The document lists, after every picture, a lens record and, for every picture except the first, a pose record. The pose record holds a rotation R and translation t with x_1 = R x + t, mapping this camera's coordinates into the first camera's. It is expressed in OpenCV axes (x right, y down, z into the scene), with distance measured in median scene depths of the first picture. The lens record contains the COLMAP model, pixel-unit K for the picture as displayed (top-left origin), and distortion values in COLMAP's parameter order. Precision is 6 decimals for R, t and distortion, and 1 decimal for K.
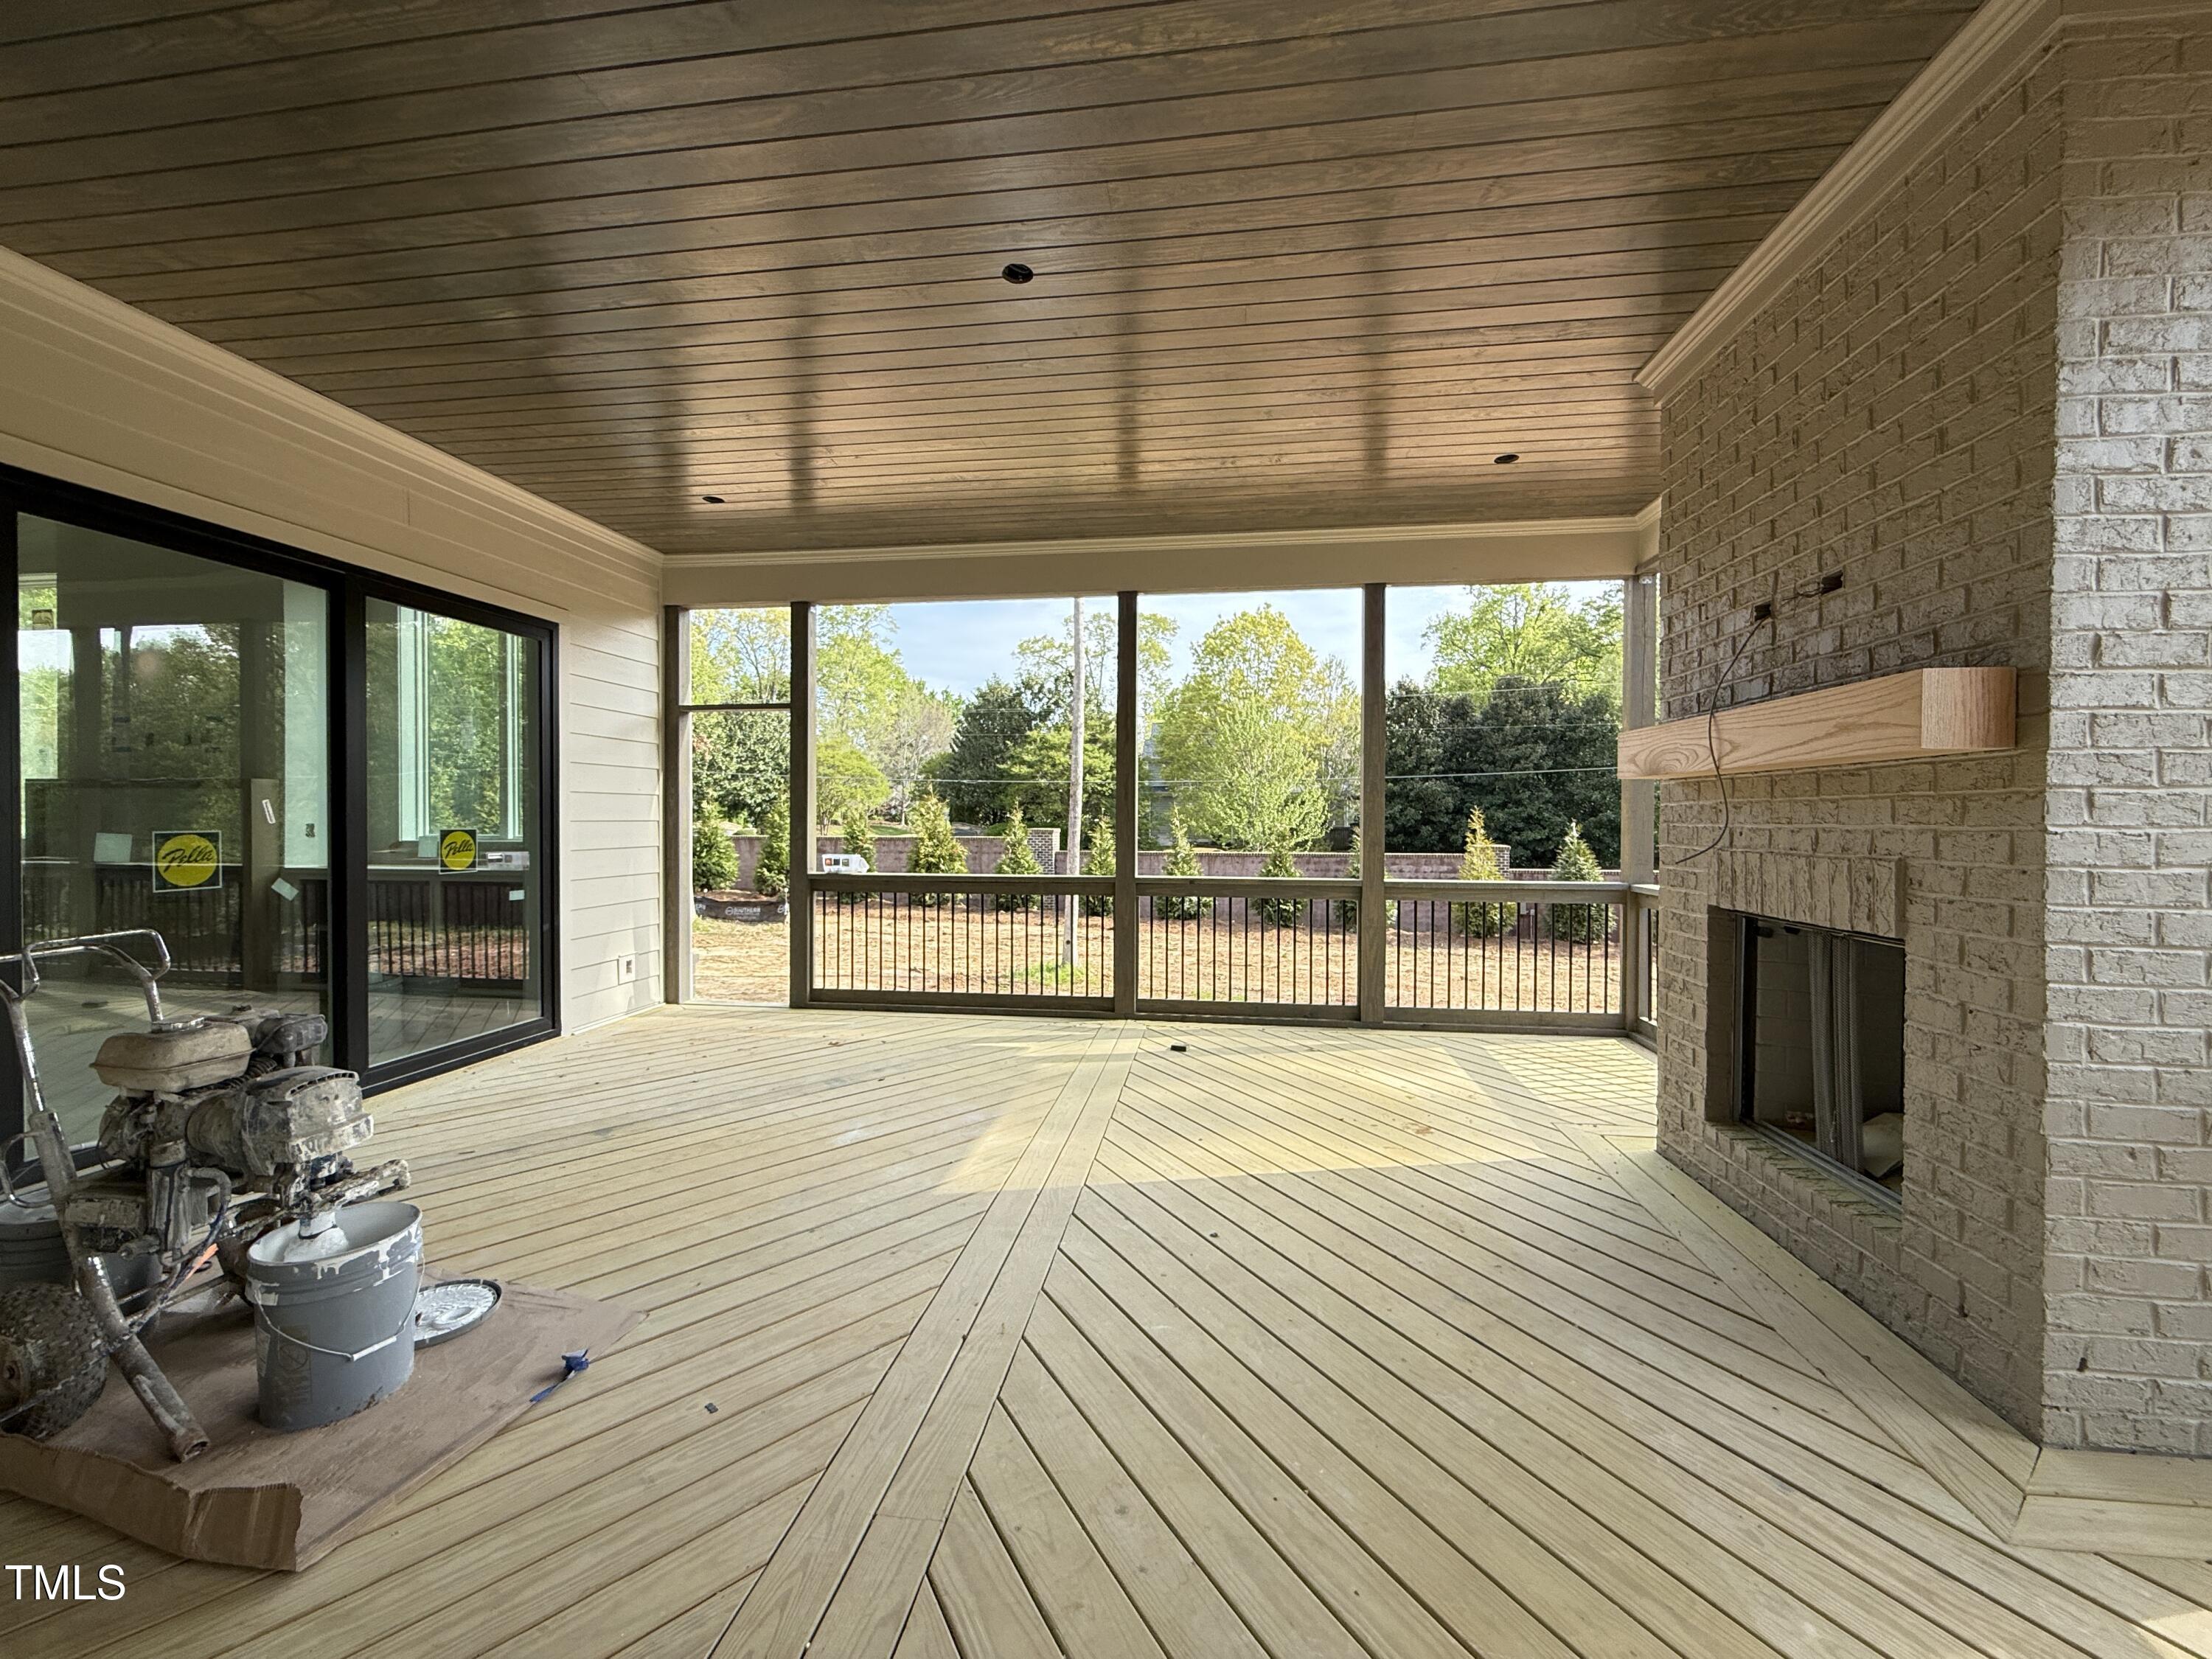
lens RADIAL K [[877.8, 0, 1109.3], [0, 877.8, 826.0], [0, 0, 1]] dist [-0.000683, 0.000509]
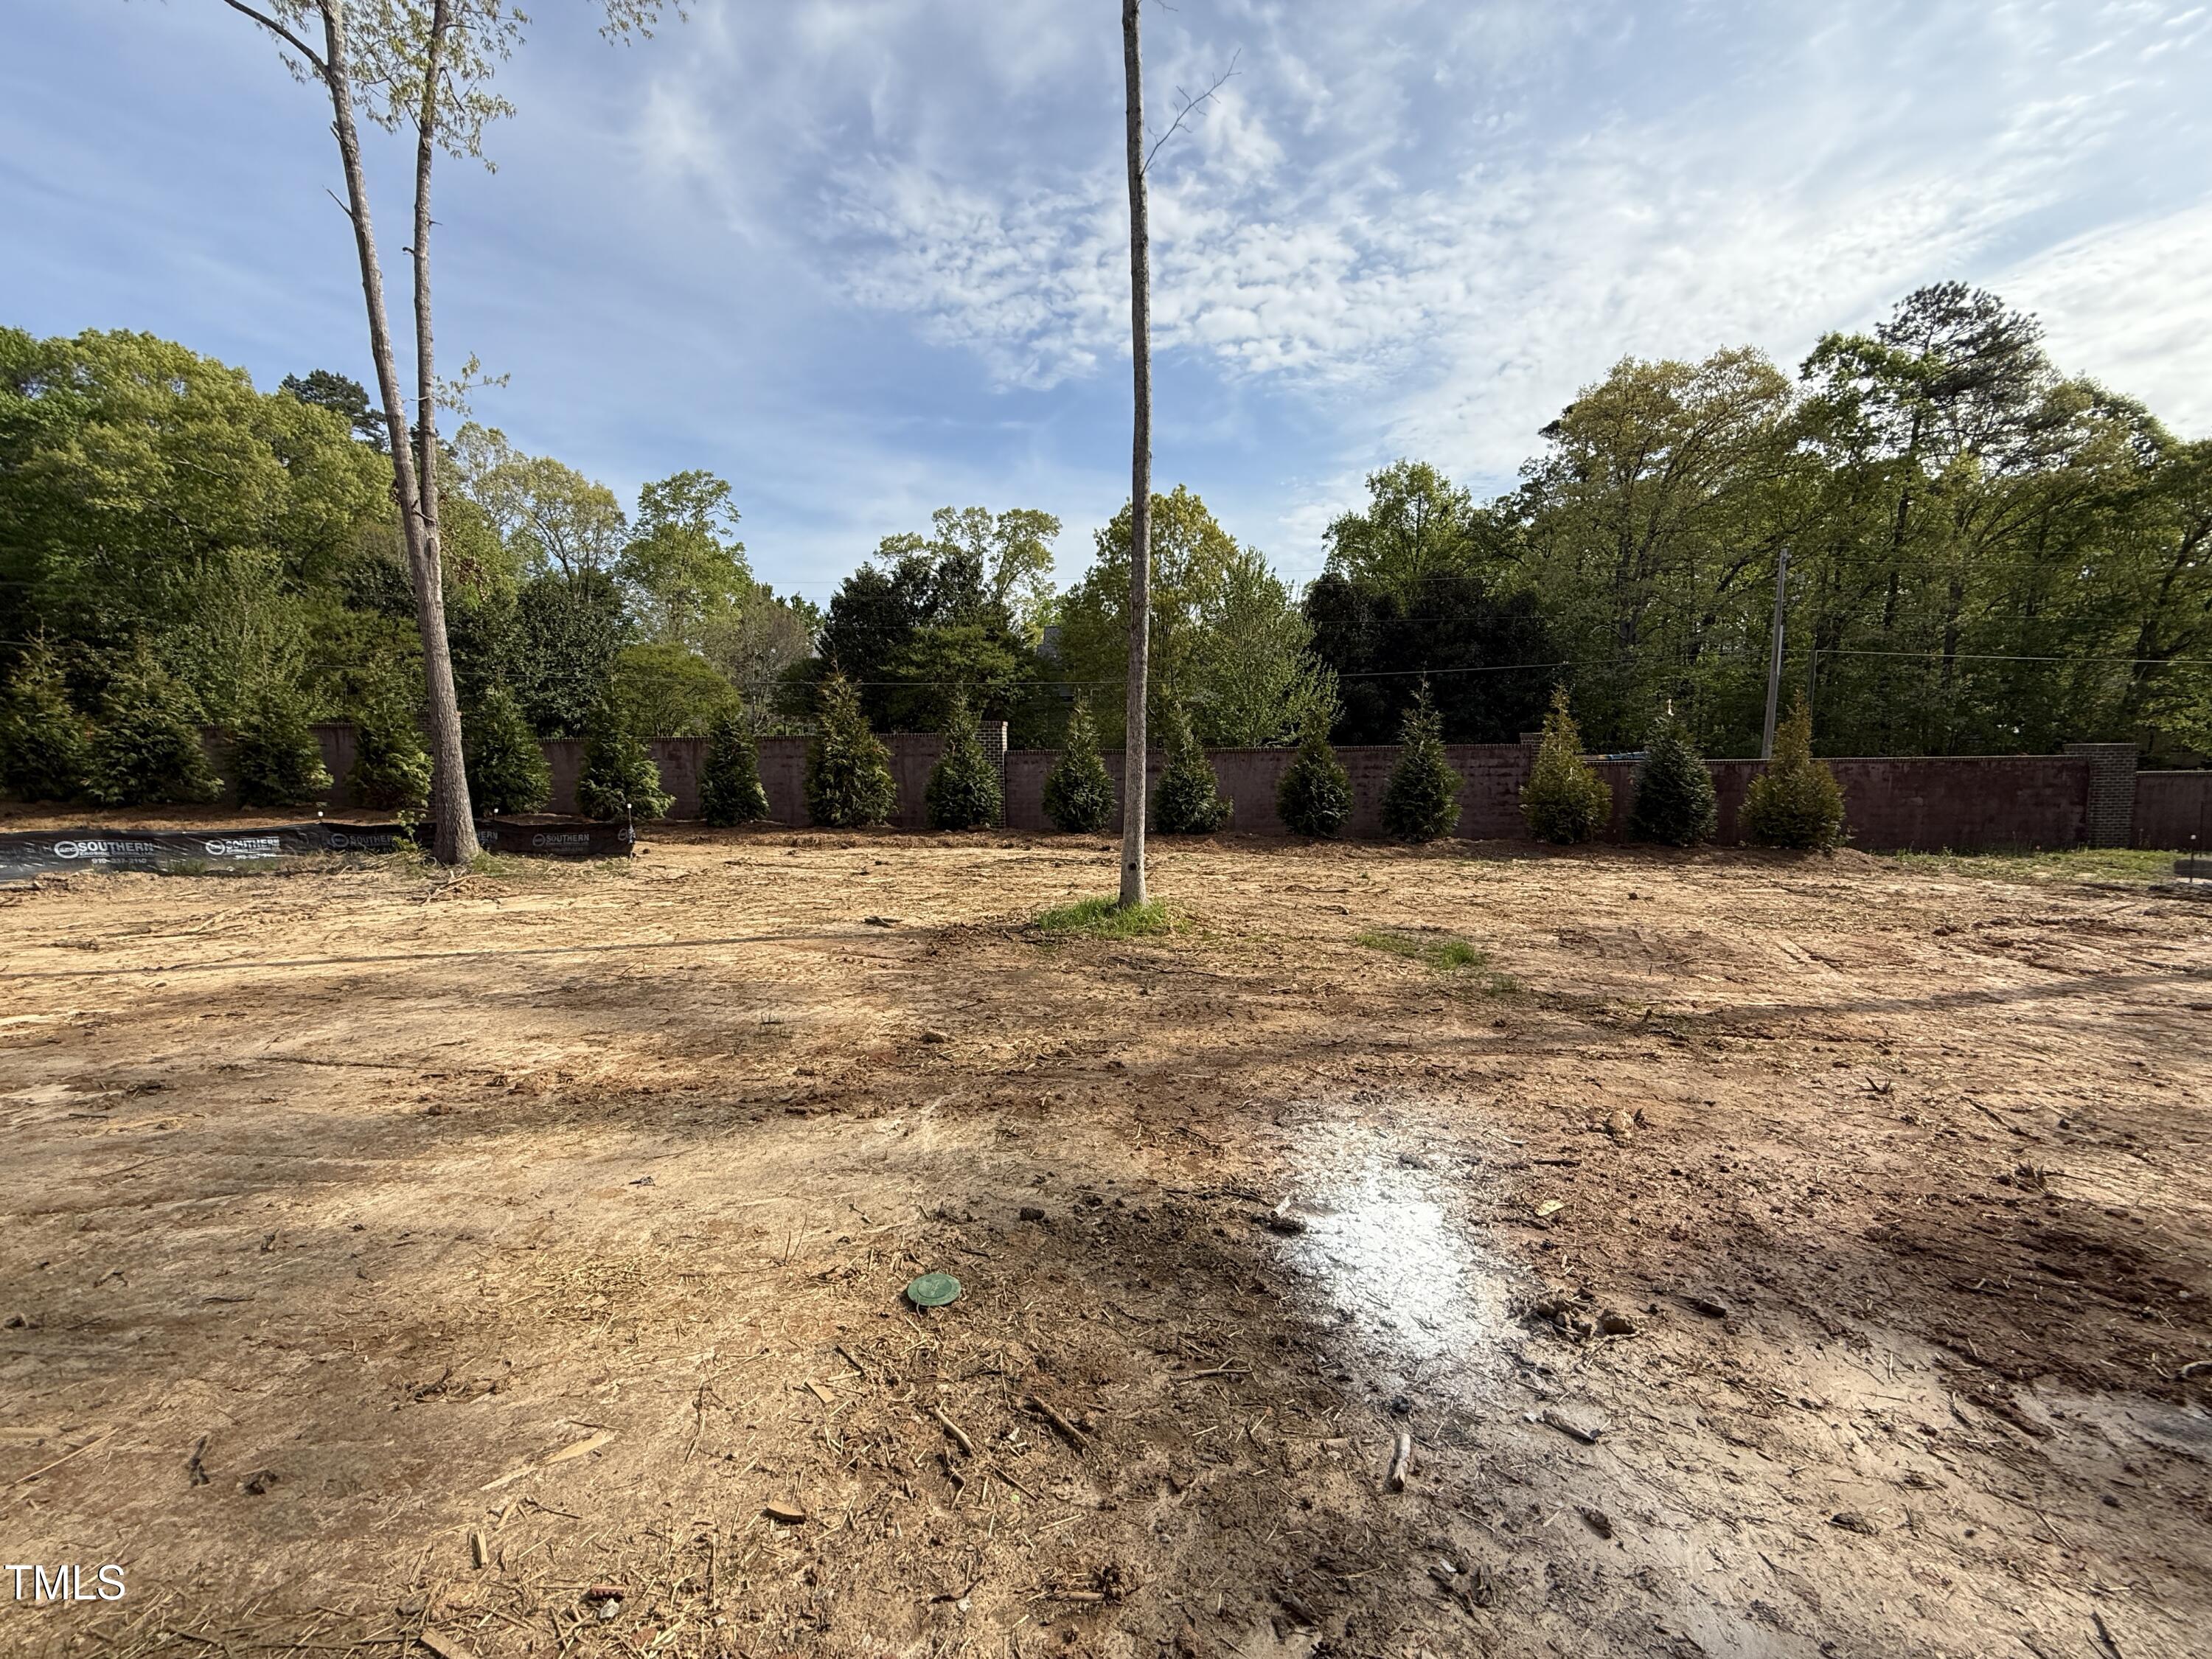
lens RADIAL K [[877.8, 0, 1114.4], [0, 877.8, 822.8], [0, 0, 1]] dist [-0.000683, 0.000509]
pose [[0.986139, -0.028171, 0.163514, -0.047015], [0.014711, 0.996445, 0.082954, 0.014654], [-0.165269, -0.079399, 0.983047, 0.116477]]
